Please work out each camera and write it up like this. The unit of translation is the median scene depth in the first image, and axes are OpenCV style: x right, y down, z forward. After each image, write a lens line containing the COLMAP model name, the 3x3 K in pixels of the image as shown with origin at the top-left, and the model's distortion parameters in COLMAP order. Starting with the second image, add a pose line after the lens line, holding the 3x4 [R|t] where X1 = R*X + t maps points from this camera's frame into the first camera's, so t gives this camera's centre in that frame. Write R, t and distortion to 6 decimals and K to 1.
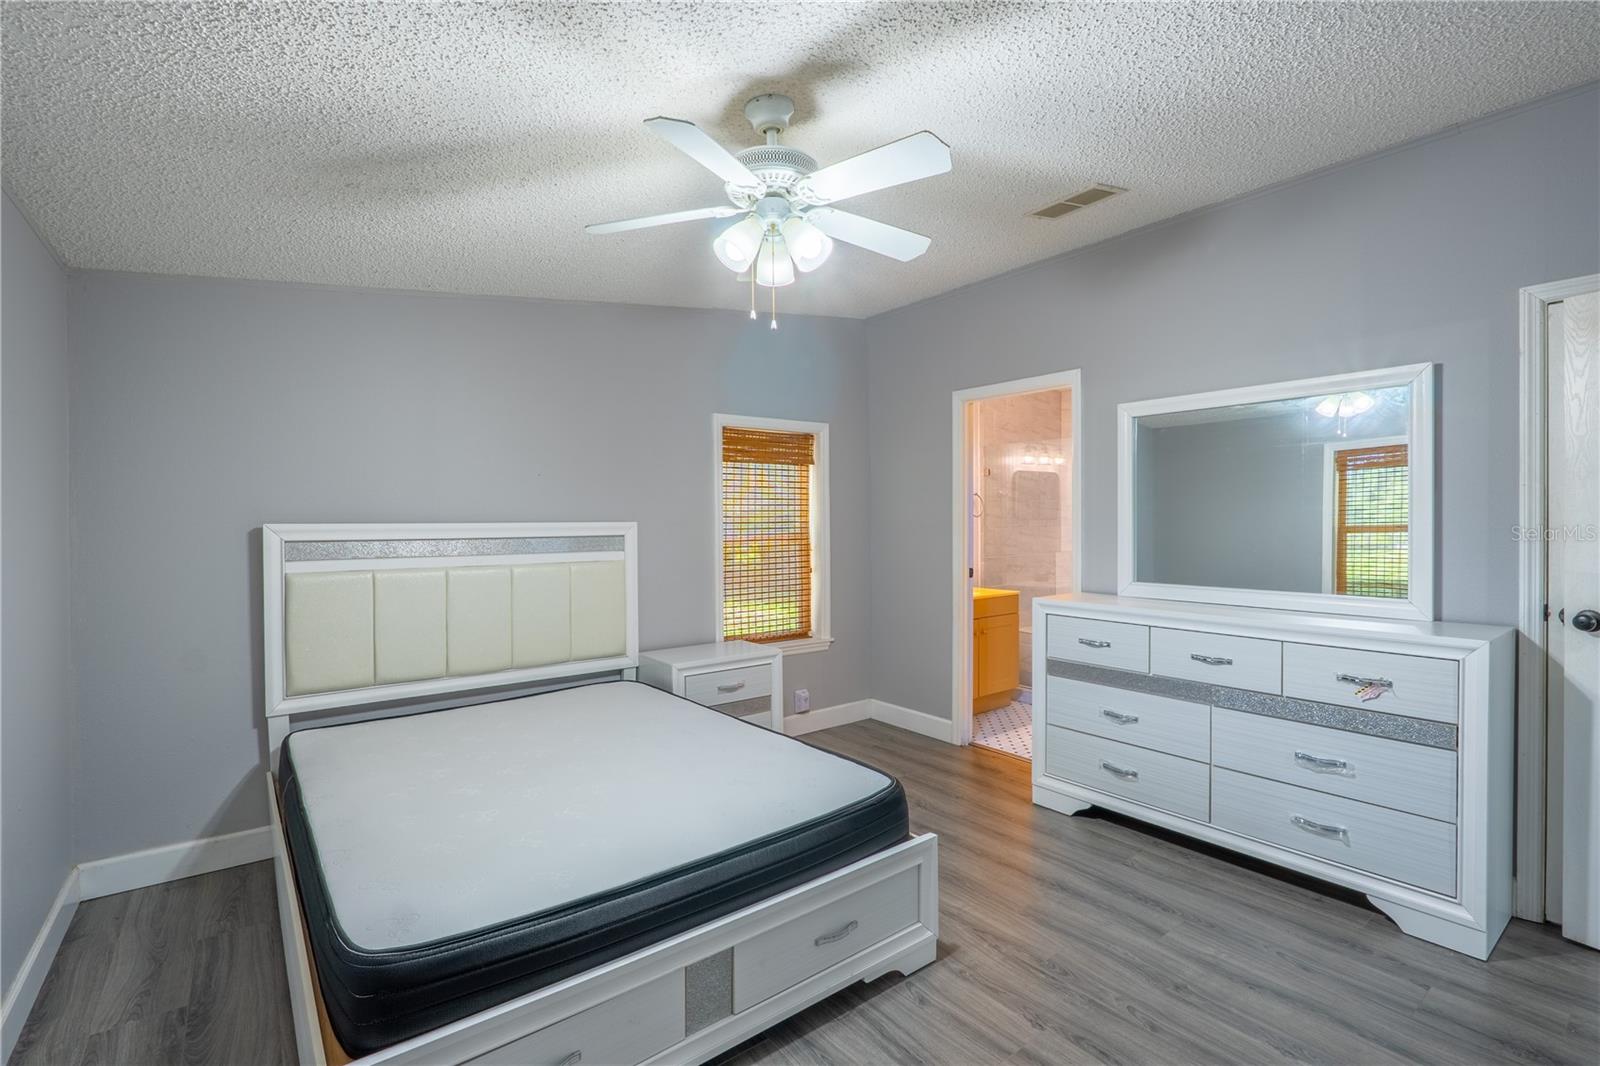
lens RADIAL K [[722.8, 0, 800.0], [0, 722.8, 533.0], [0, 0, 1]] dist [-0.017002, -0.000003]
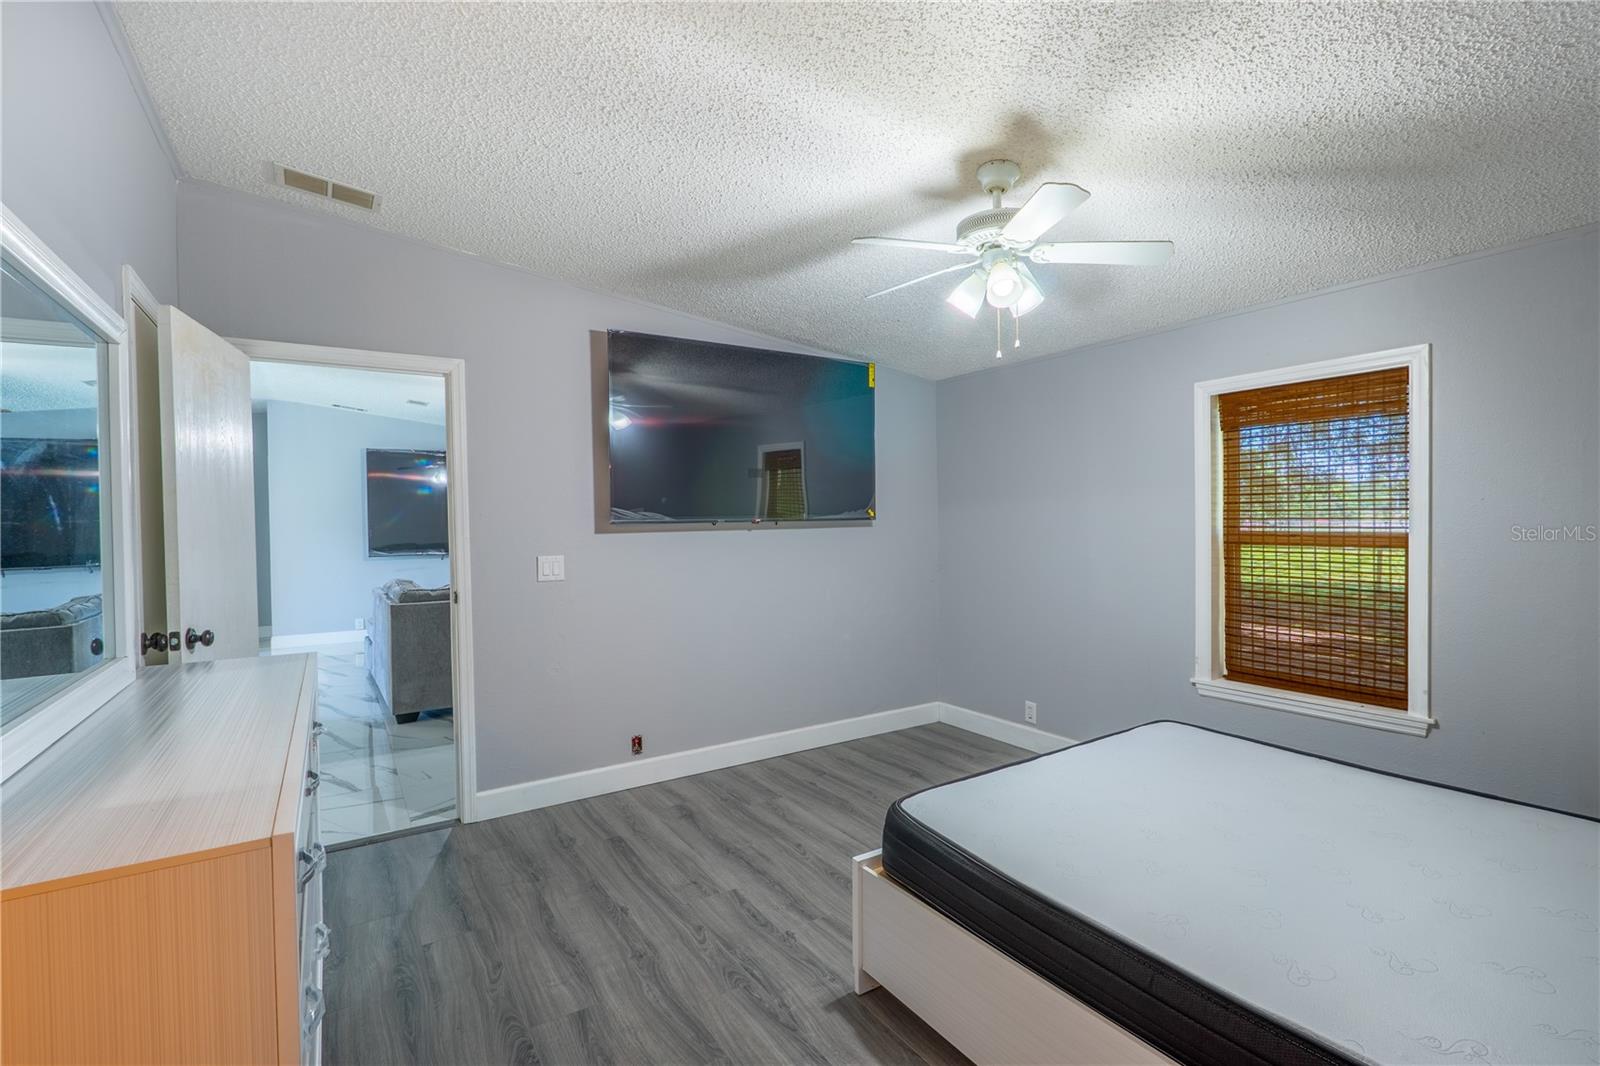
lens RADIAL K [[728.5, 0, 791.4], [0, 728.5, 525.7], [0, 0, 1]] dist [-0.009510, -0.000164]
pose [[-0.995305, 0.019733, 0.094760, 0.174446], [0.022037, 0.999485, 0.023329, -0.039927], [-0.094251, 0.025308, -0.995227, 1.981227]]
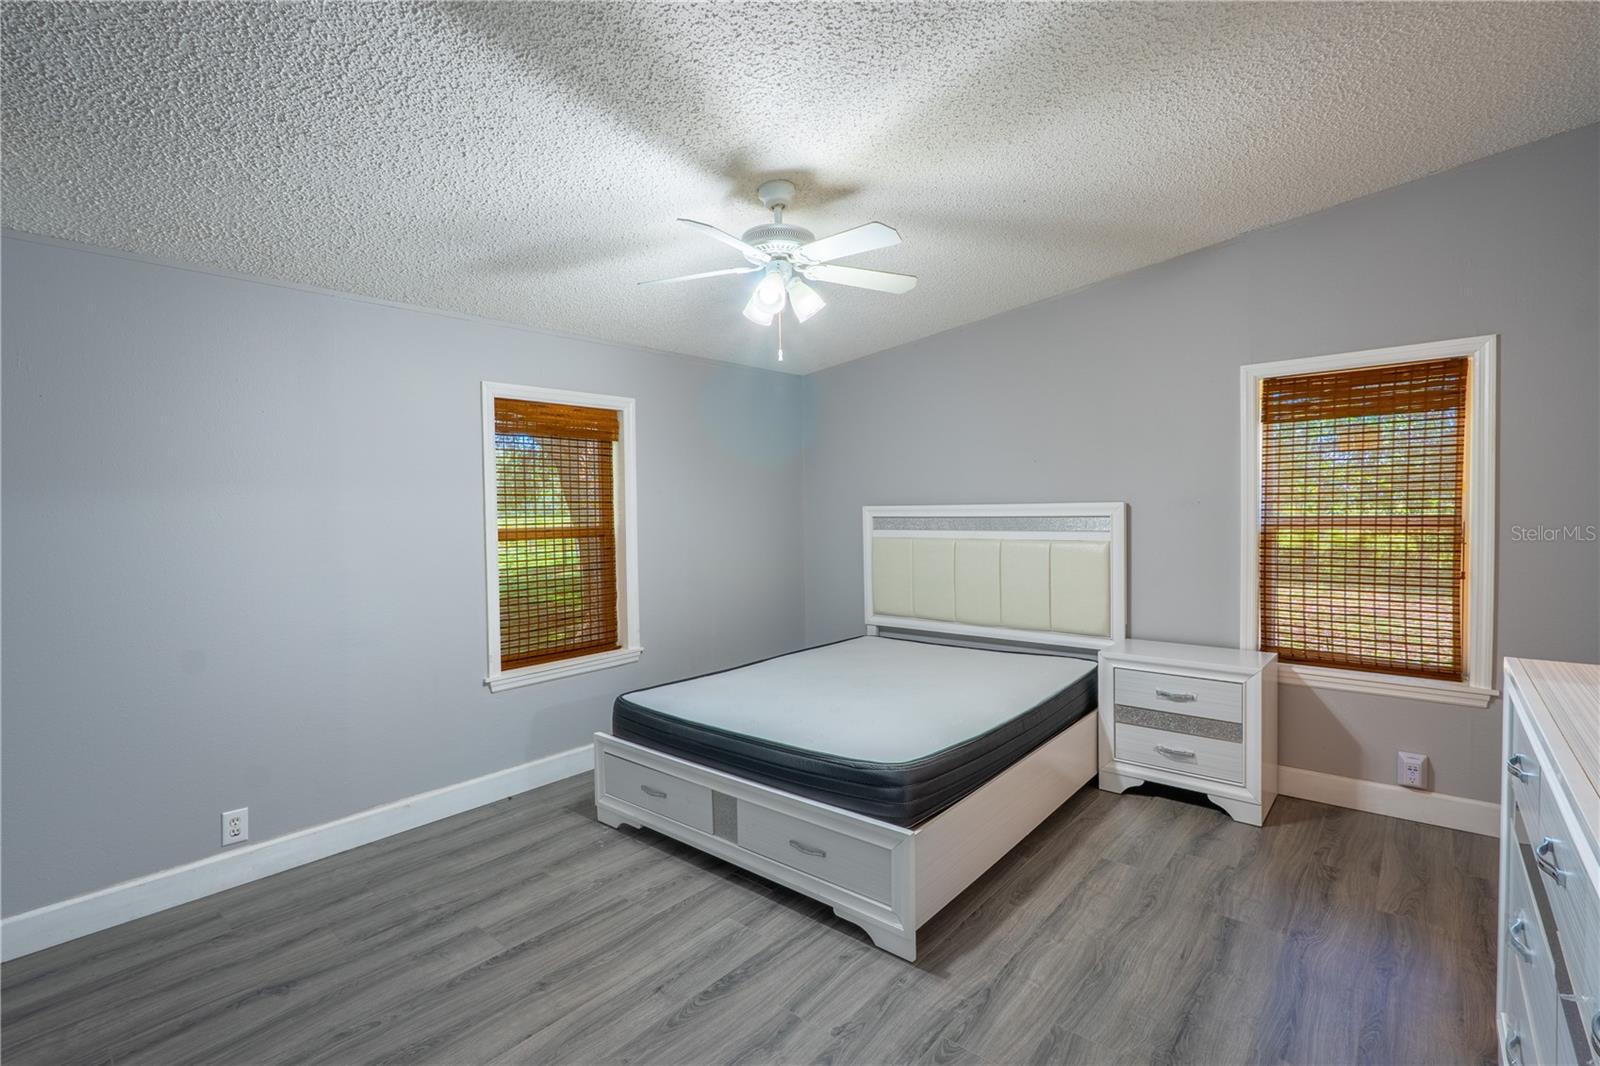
lens RADIAL K [[728.5, 0, 791.4], [0, 728.5, 525.7], [0, 0, 1]] dist [-0.009510, -0.000164]
pose [[0.198665, 0.030984, -0.979578, 1.126734], [0.003165, 0.999475, 0.032256, -0.029855], [0.980062, -0.009508, 0.198462, 0.665246]]
